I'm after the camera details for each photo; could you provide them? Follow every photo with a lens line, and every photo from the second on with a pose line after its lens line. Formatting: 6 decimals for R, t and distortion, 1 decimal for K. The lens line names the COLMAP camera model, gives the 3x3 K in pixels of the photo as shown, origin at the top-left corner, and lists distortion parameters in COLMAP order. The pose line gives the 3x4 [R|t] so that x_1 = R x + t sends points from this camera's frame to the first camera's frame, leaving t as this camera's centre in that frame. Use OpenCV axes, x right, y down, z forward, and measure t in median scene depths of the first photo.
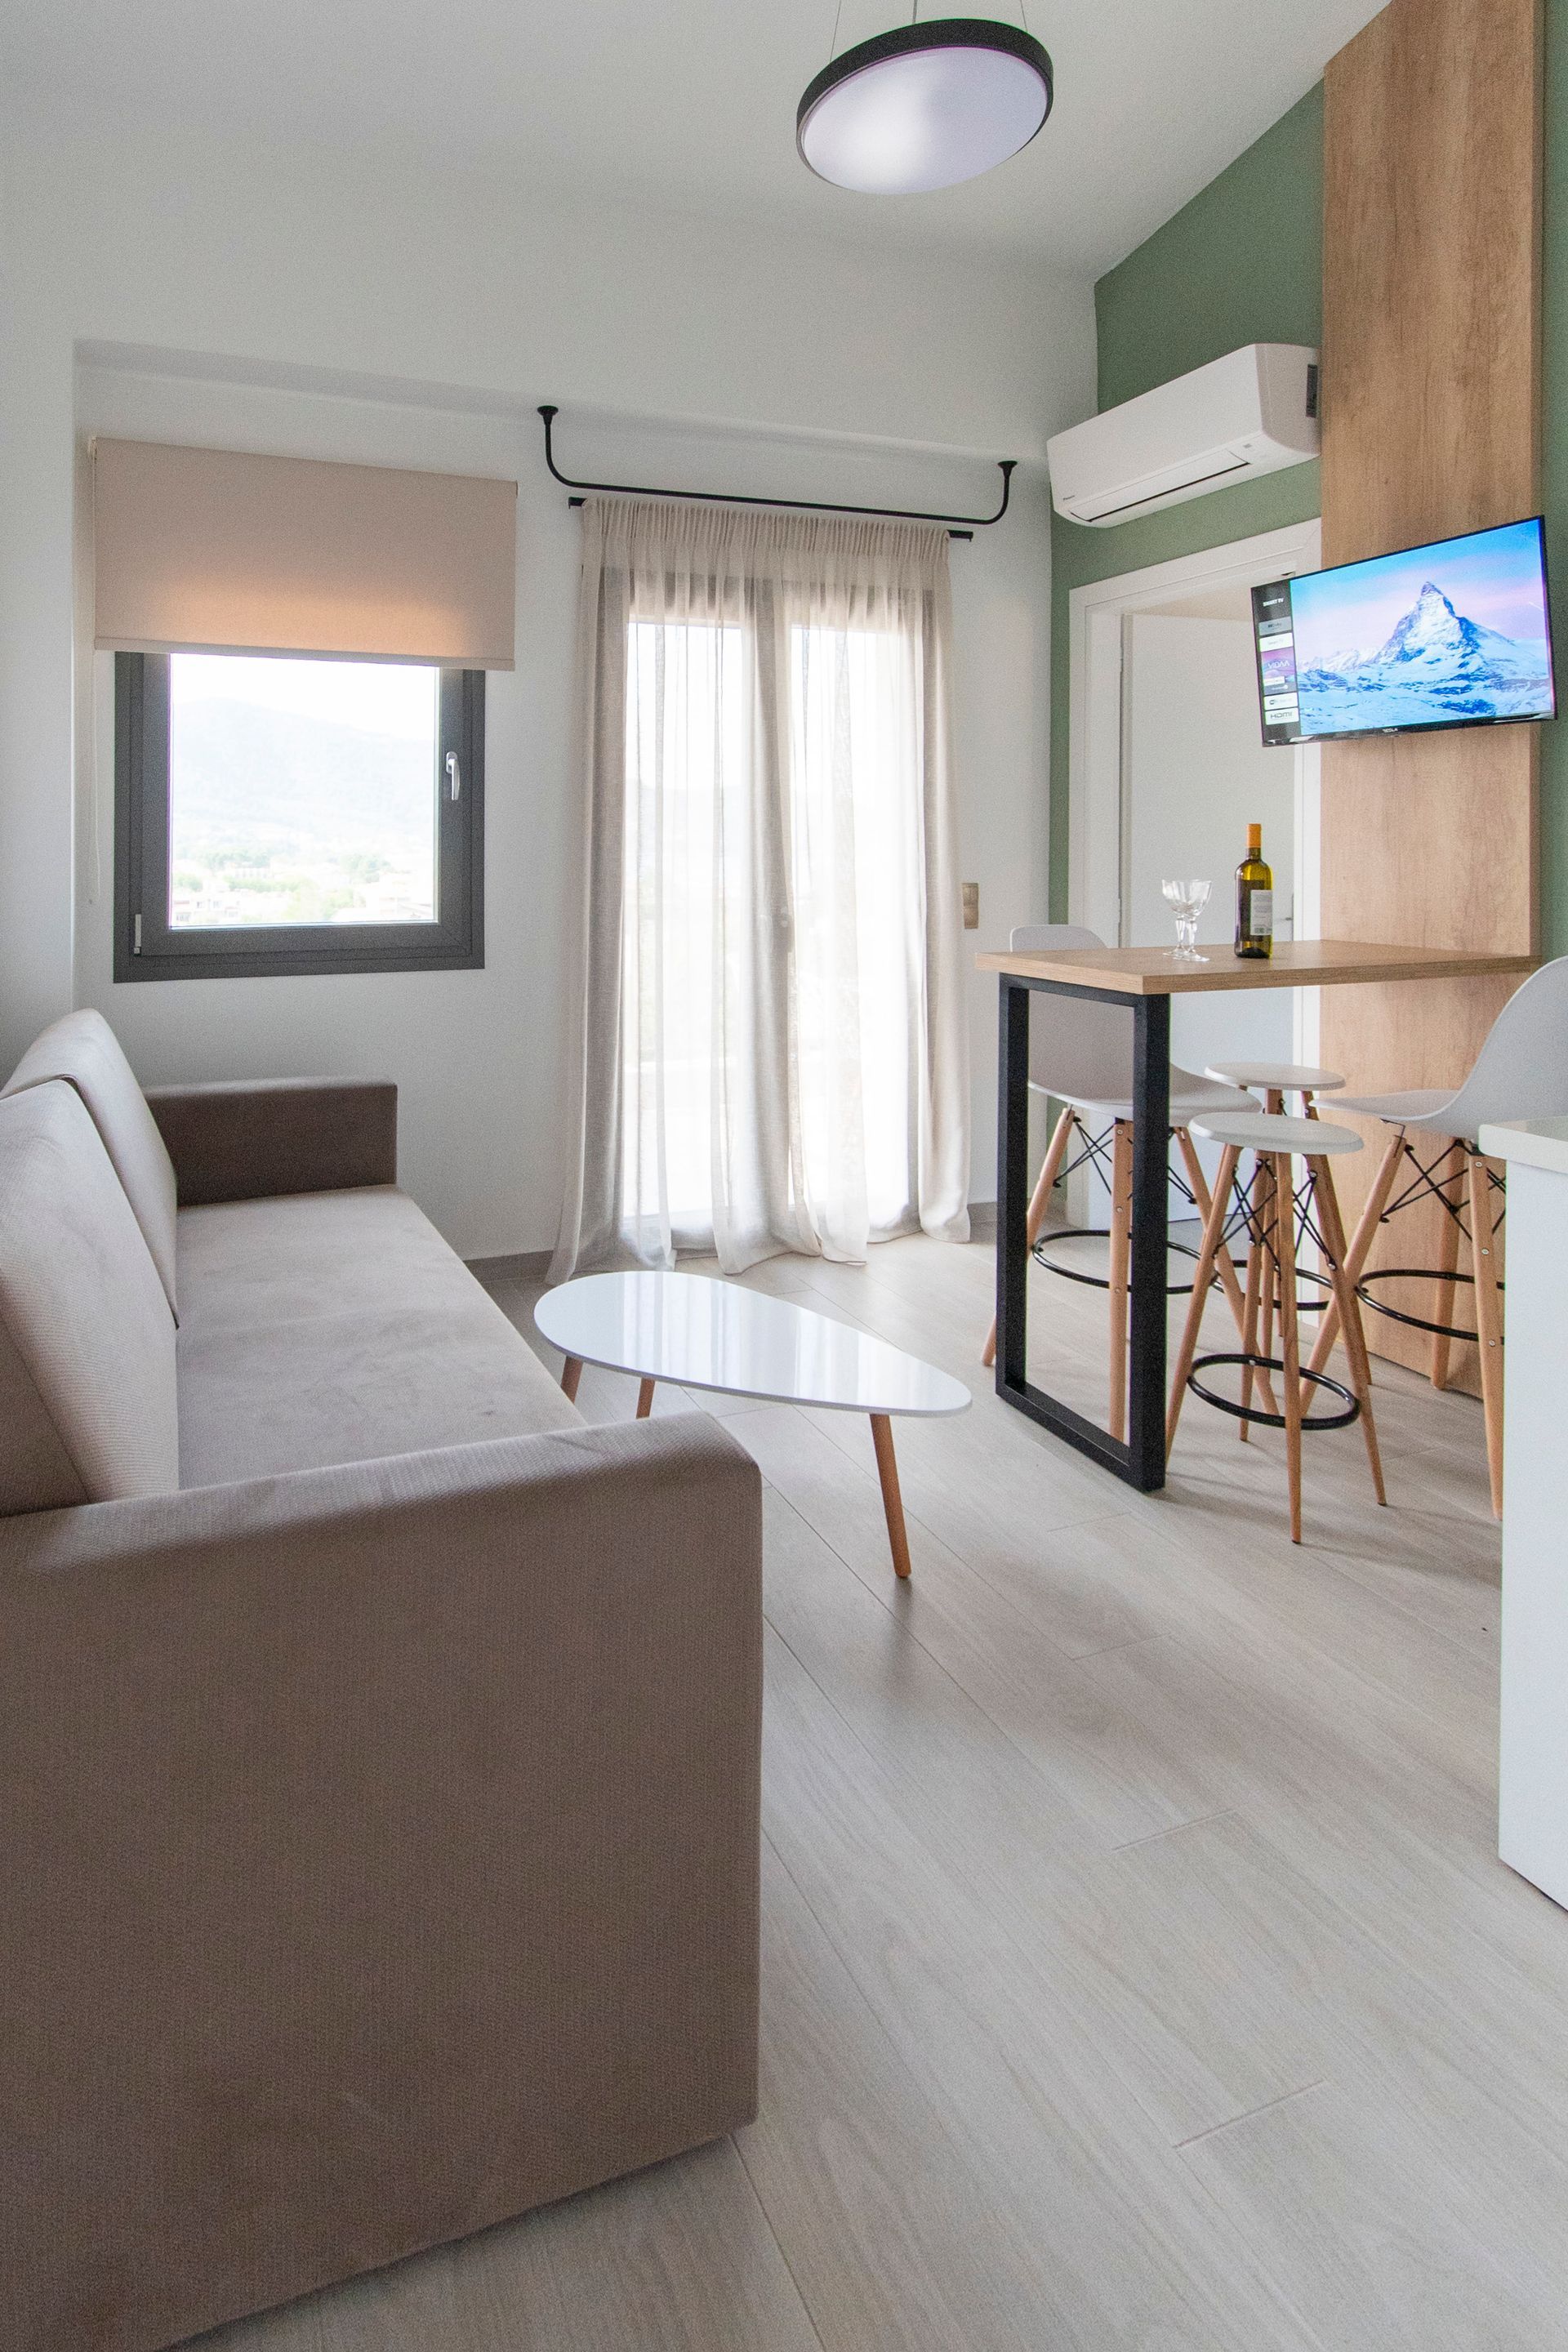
lens RADIAL K [[1433.8, 0, 784.0], [0, 1433.8, 1176.0], [0, 0, 1]] dist [-0.000416, -0.000668]
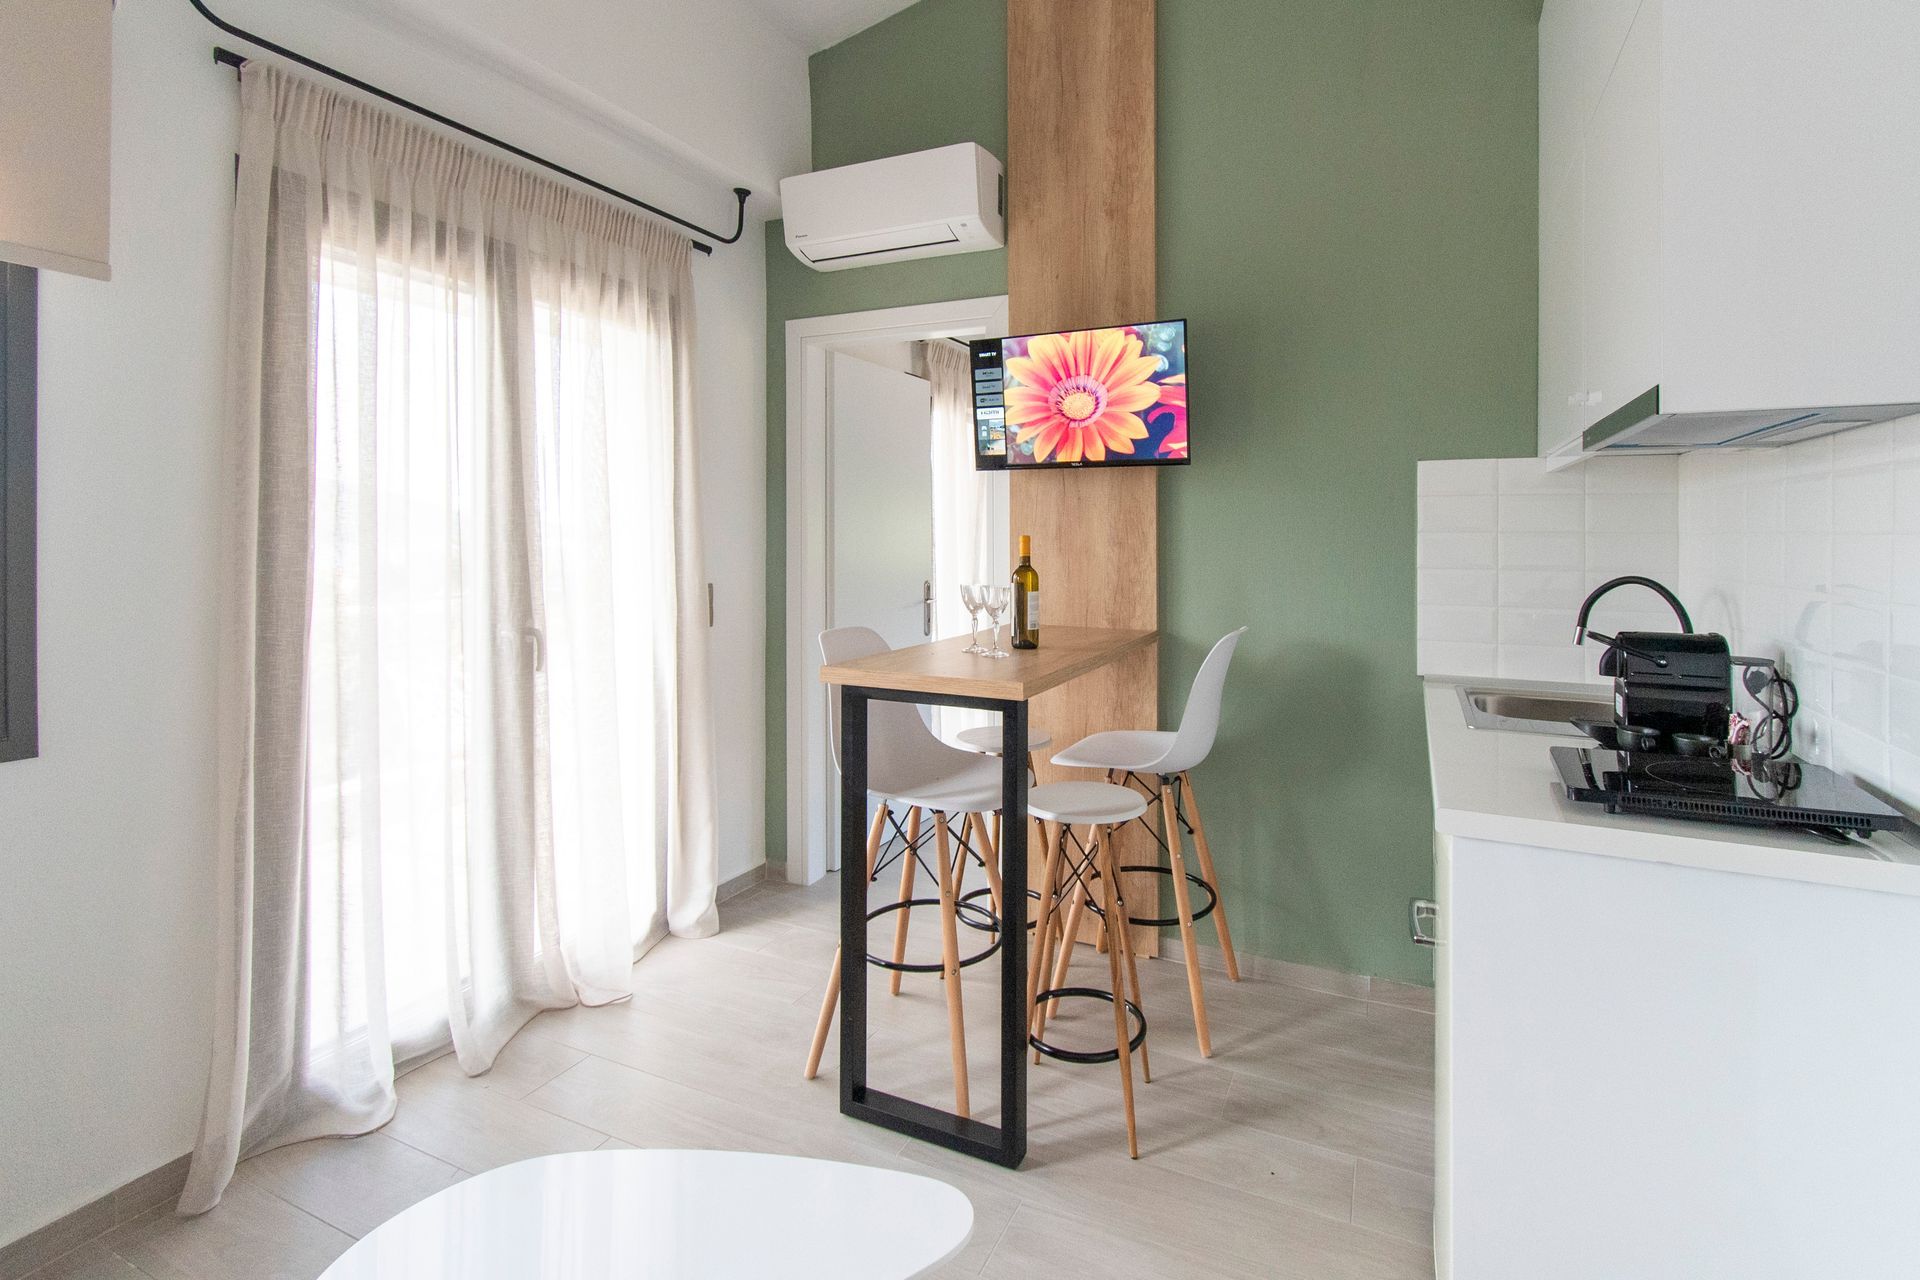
lens RADIAL K [[888.1, 0, 1004.3], [0, 888.1, 615.6], [0, 0, 1]] dist [0.000310, 0.001478]
pose [[0.740421, -0.050719, 0.670227, -0.159840], [0.135088, 0.988031, -0.074467, -0.123406], [-0.658428, 0.145677, 0.738411, 0.462391]]
